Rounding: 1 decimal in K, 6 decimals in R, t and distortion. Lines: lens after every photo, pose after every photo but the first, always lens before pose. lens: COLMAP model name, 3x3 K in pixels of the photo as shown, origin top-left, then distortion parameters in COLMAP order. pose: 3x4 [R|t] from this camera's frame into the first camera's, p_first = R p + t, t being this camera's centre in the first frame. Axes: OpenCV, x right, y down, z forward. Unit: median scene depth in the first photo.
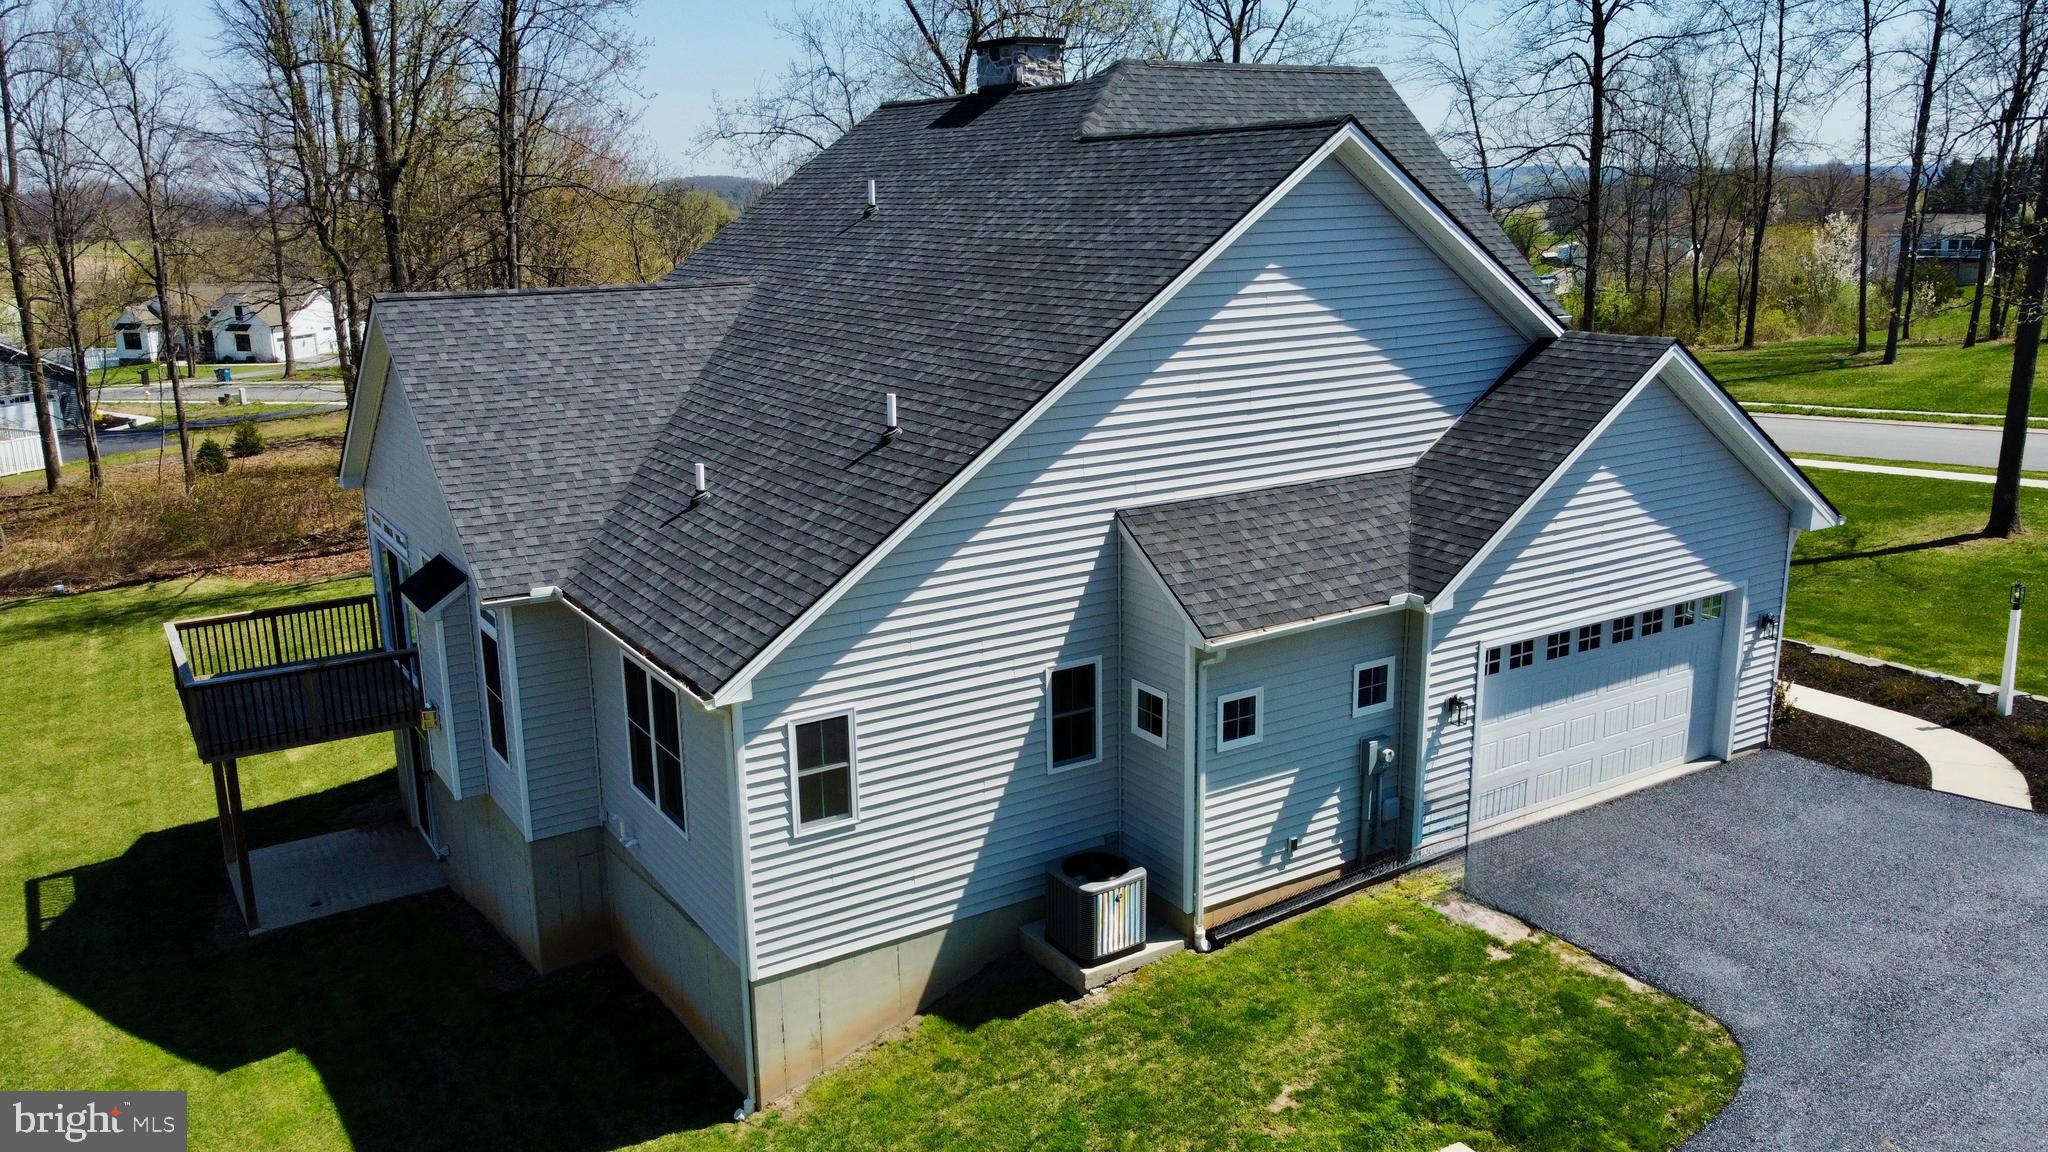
lens RADIAL K [[1554.0, 0, 1019.0], [0, 1554.0, 575.4], [0, 0, 1]] dist [-0.002268, -0.009081]
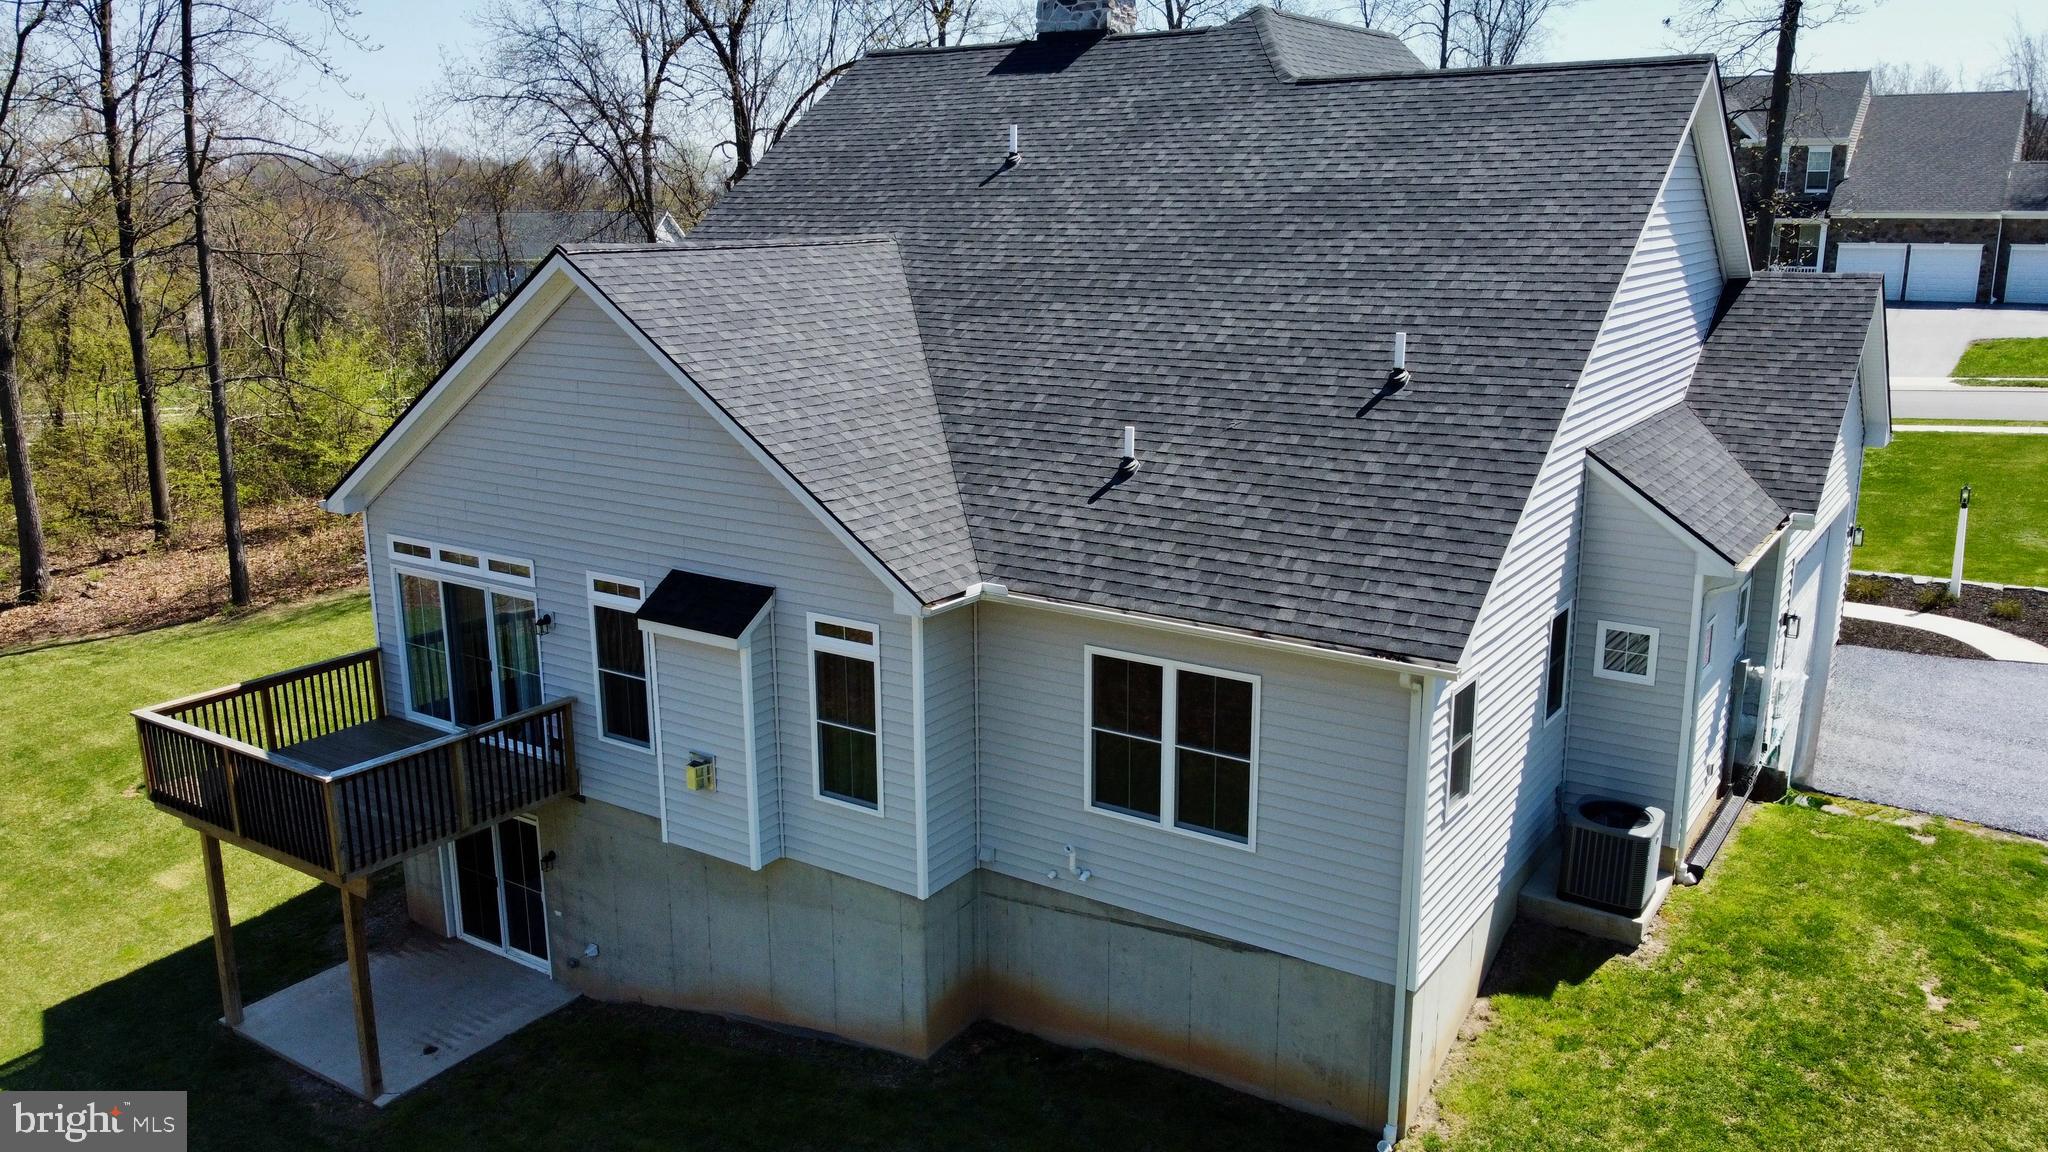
lens RADIAL K [[1554.0, 0, 1020.5], [0, 1554.0, 573.9], [0, 0, 1]] dist [-0.002268, -0.009081]
pose [[0.917312, -0.085576, 0.388864, -0.645049], [0.089721, 0.995938, 0.007526, -0.002265], [-0.387929, 0.027986, 0.921264, 0.244386]]
